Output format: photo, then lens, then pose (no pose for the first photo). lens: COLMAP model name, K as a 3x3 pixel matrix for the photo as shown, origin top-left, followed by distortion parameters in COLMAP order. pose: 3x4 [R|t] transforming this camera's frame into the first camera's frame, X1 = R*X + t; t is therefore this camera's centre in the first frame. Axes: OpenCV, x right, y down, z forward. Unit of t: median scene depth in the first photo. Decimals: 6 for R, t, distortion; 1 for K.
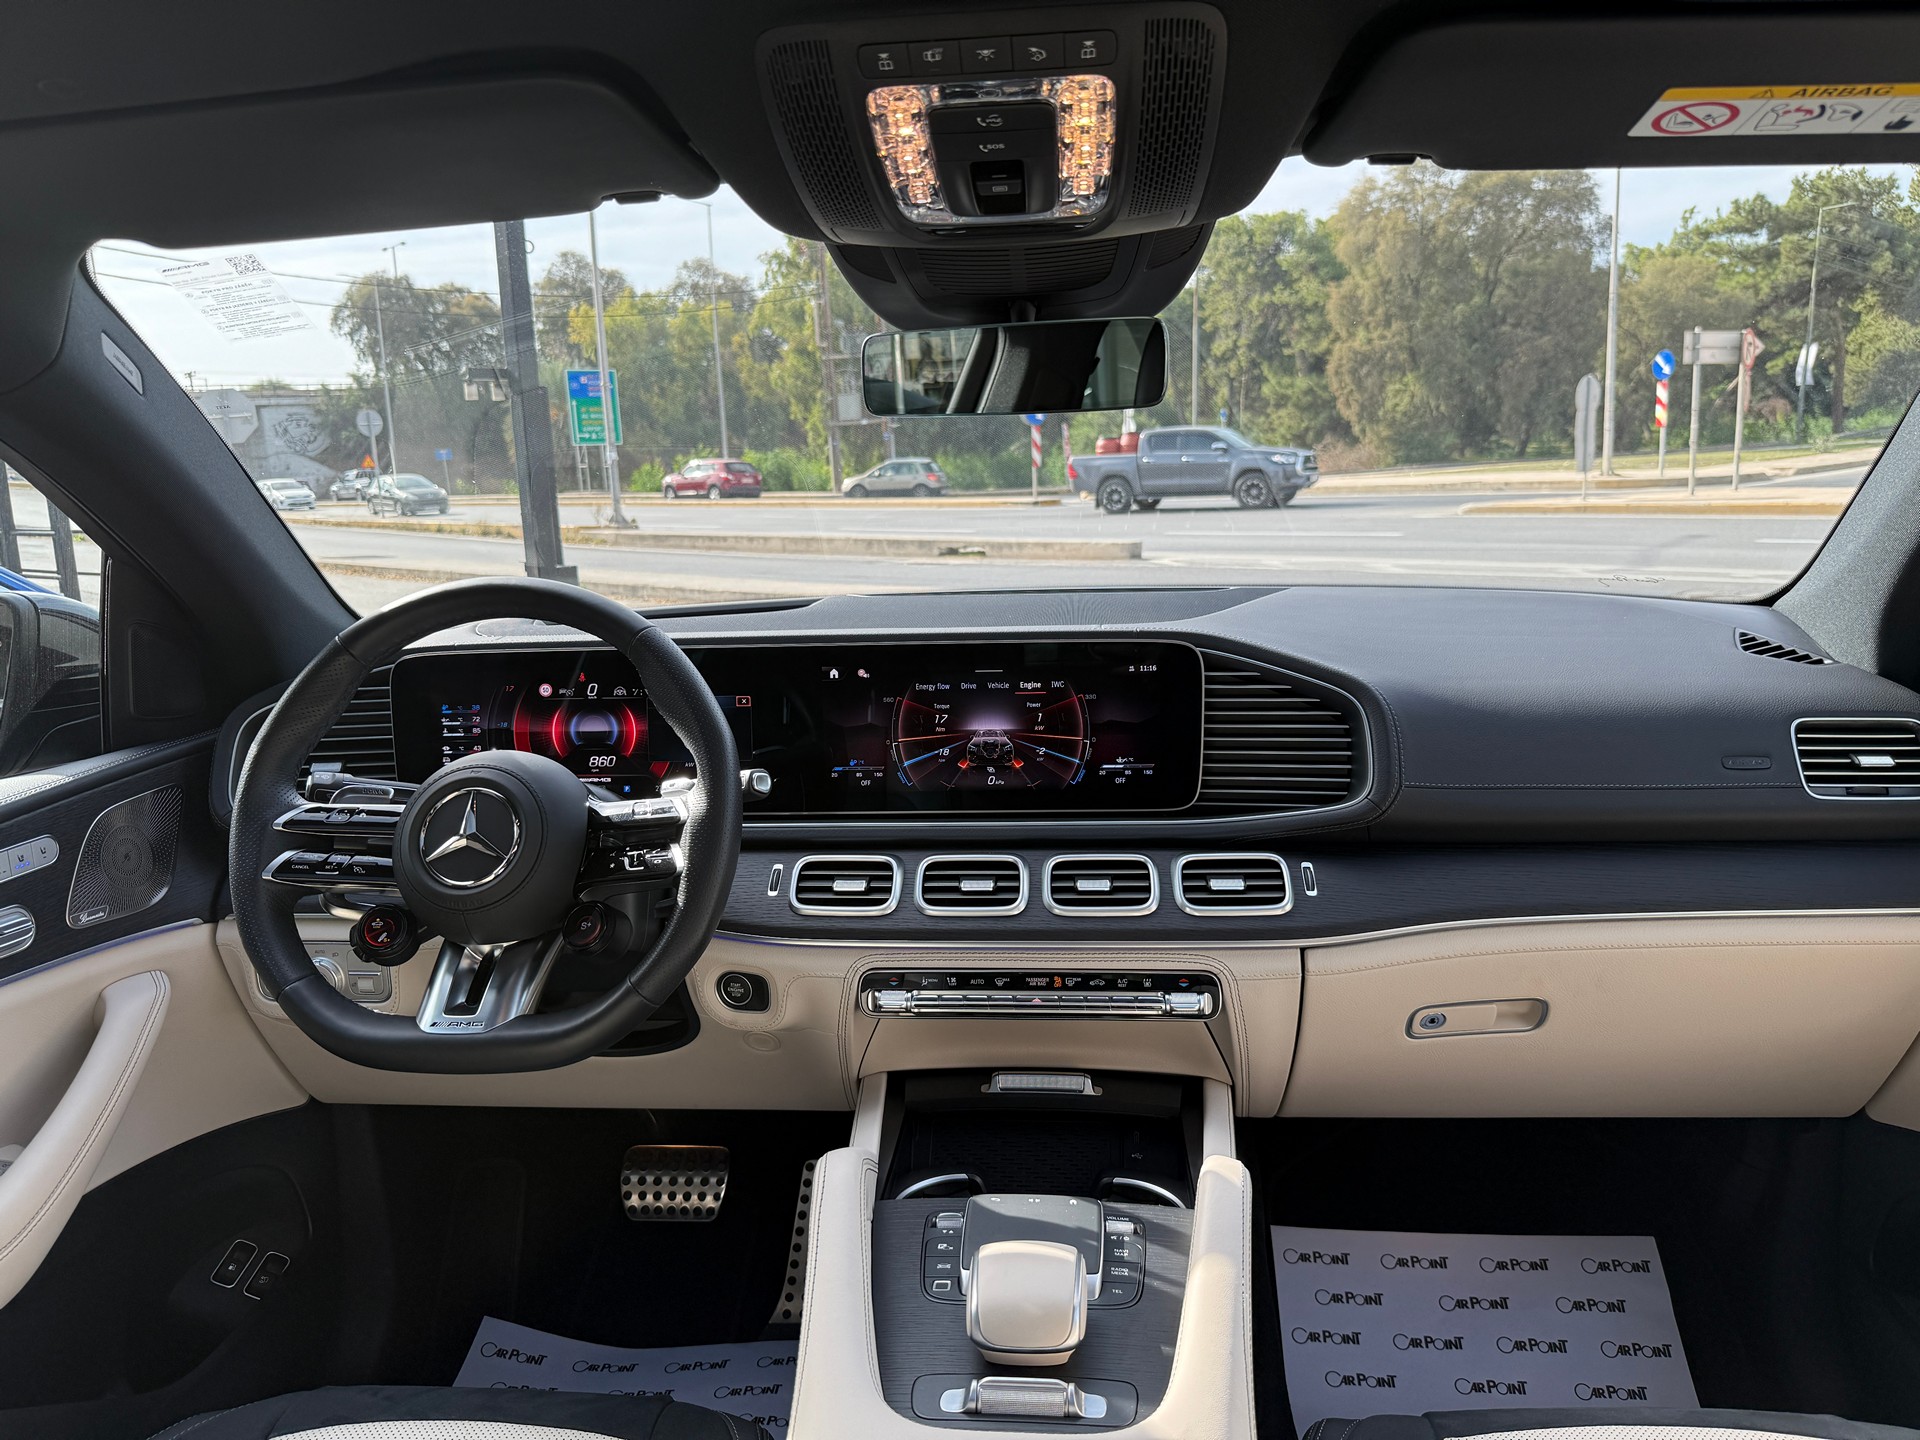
lens RADIAL K [[1381.1, 0, 949.6], [0, 1381.1, 701.4], [0, 0, 1]] dist [0.020878, -0.023373]
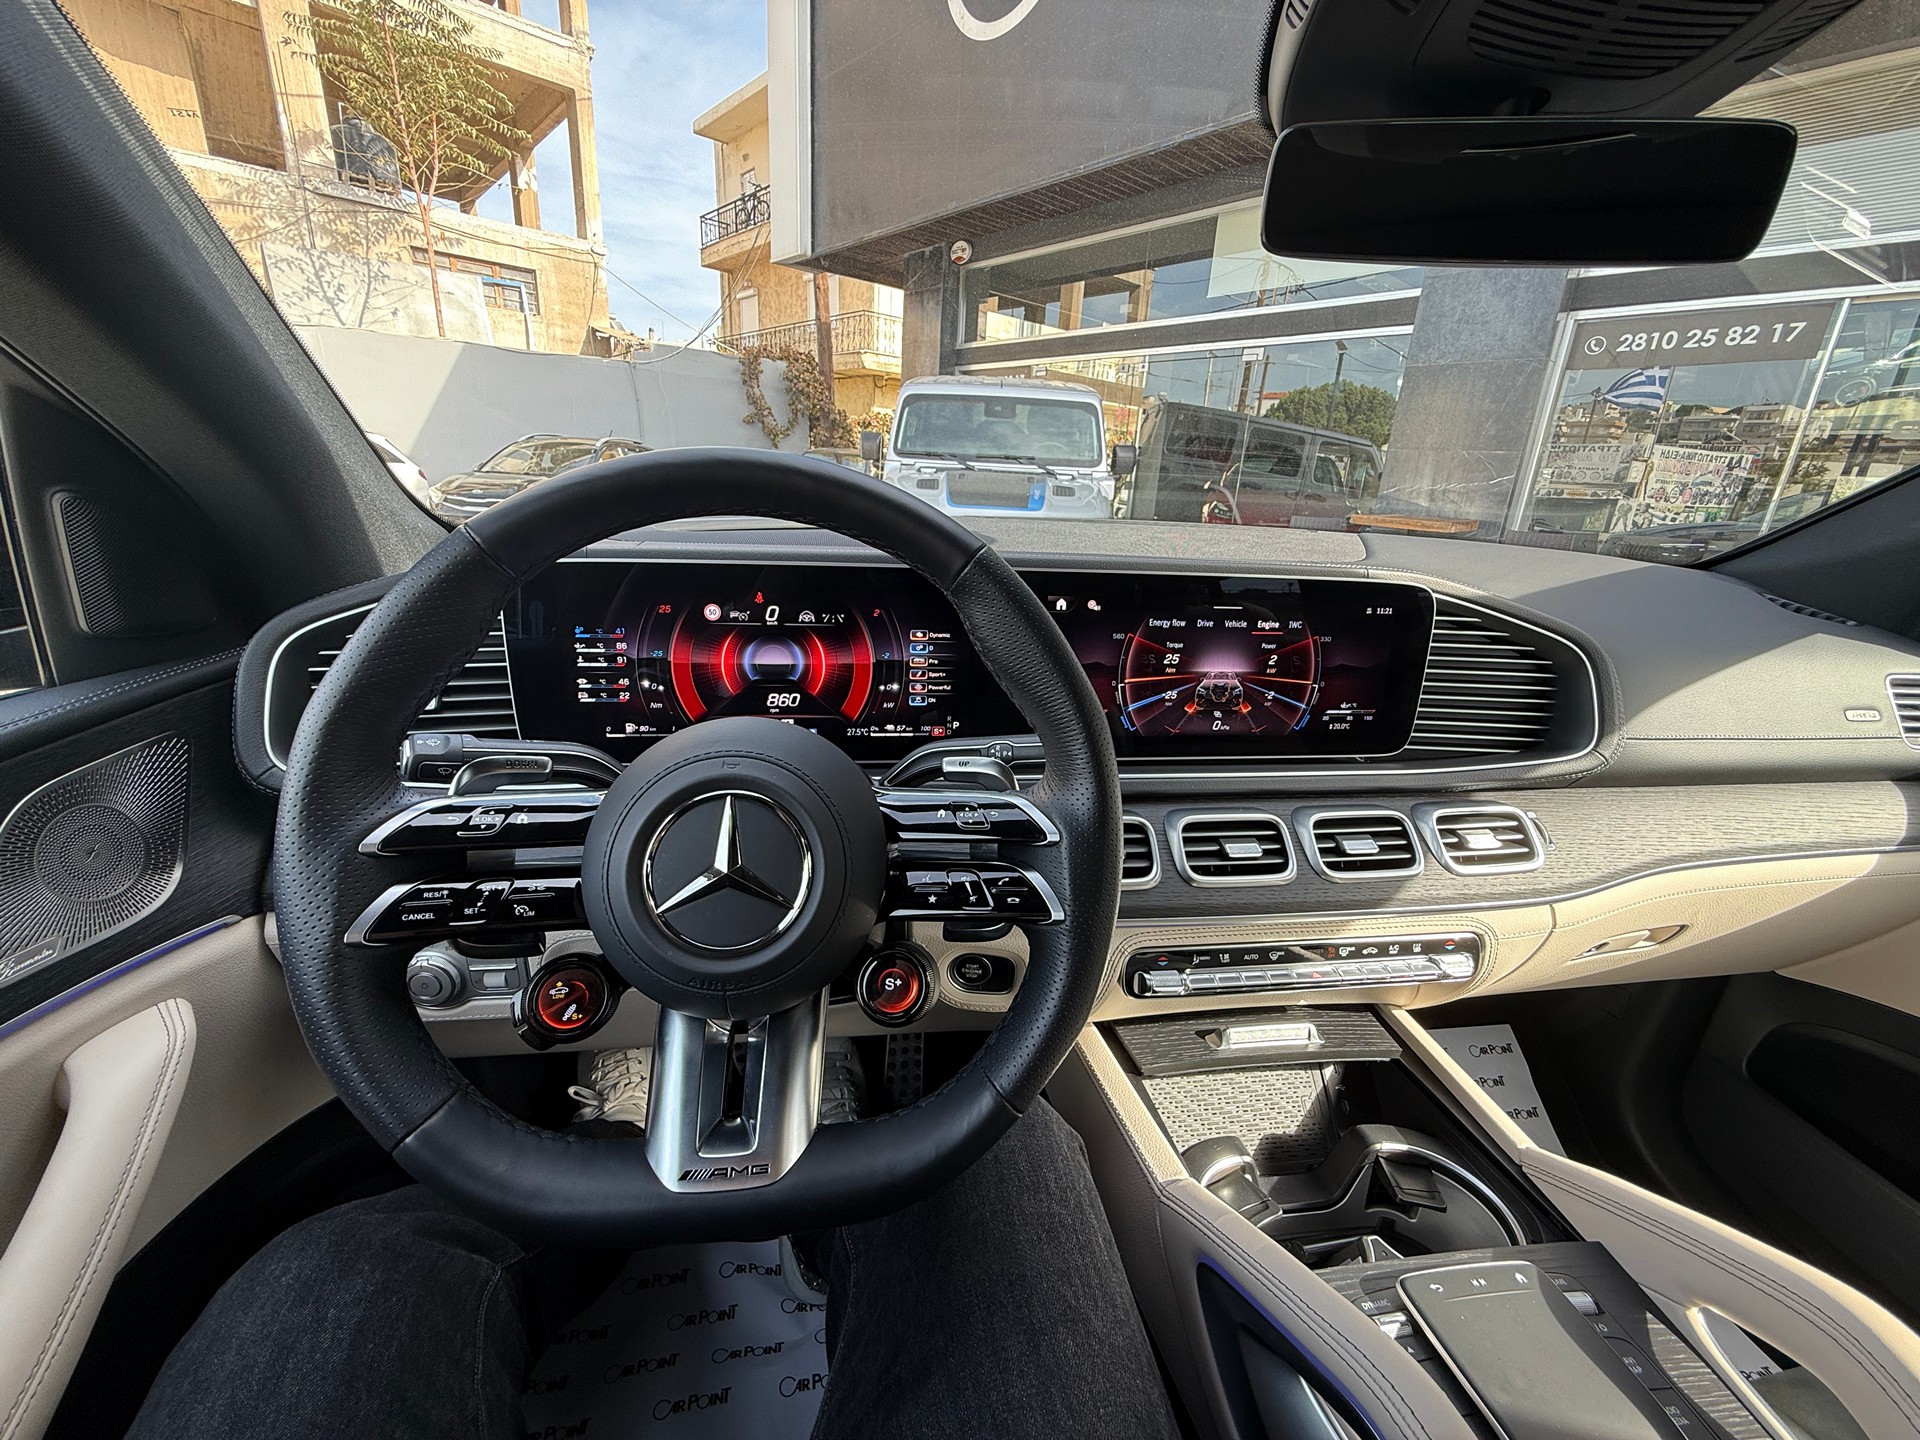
lens RADIAL K [[771.0, 0, 950.6], [0, 771.0, 724.0], [0, 0, 1]] dist [0.000219, -0.000012]
pose [[0.973945, -0.000413, 0.226785, -0.212557], [-0.031948, 0.989776, 0.139007, -0.008768], [-0.224524, -0.142631, 0.963974, 0.428819]]
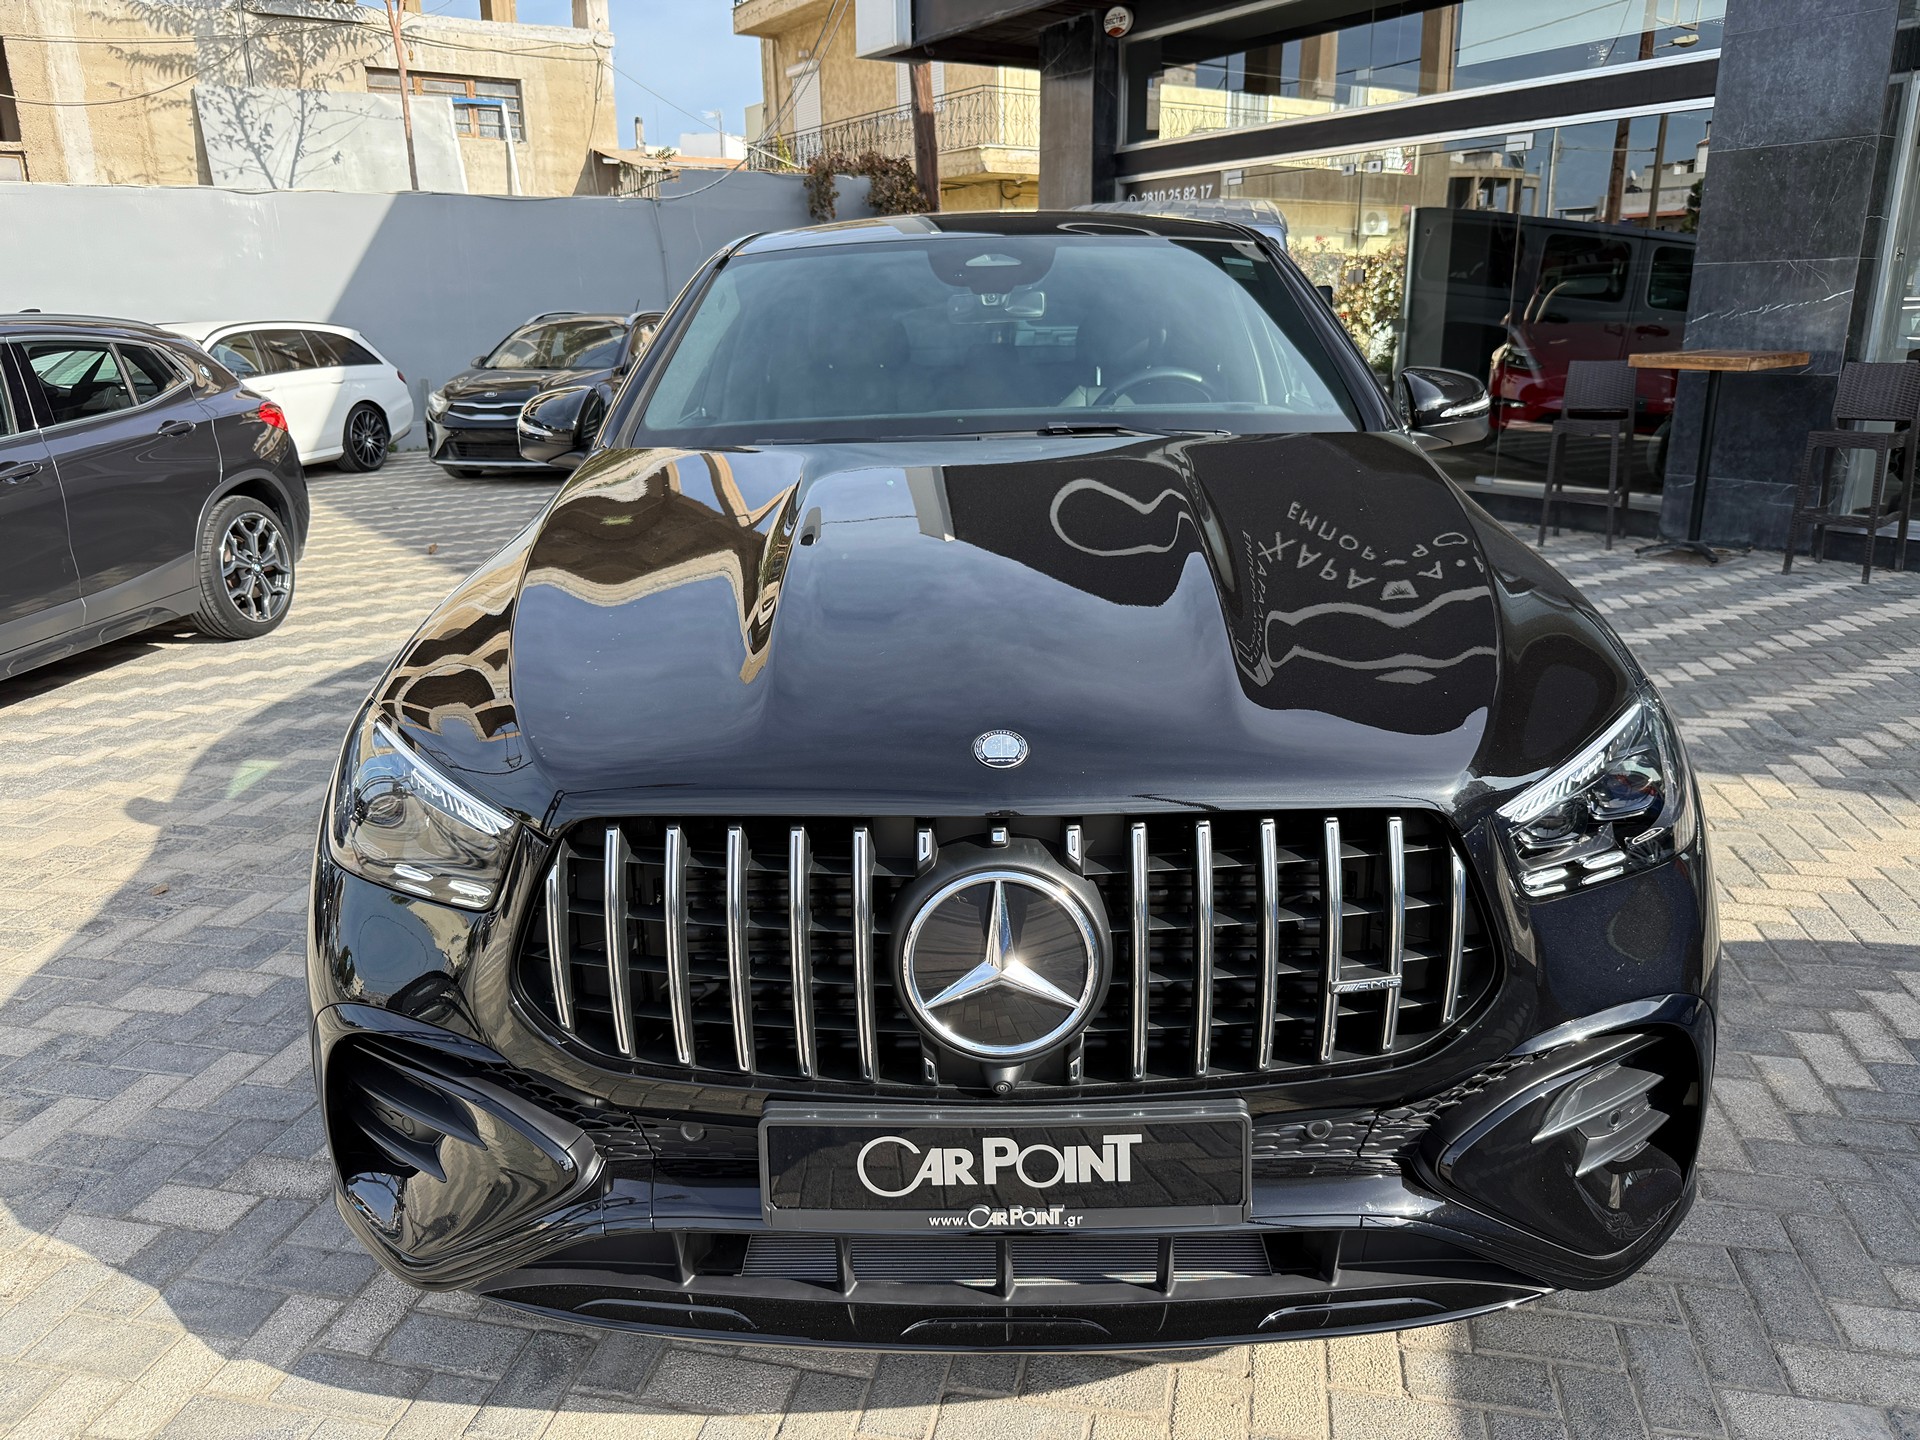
lens RADIAL K [[1381.1, 0, 933.0], [0, 1381.1, 718.1], [0, 0, 1]] dist [0.020878, -0.023373]
pose [[0.997146, -0.017282, 0.073487, -0.406307], [0.009321, 0.994180, 0.107326, 0.179957], [-0.074914, -0.106334, 0.991504, -1.073457]]
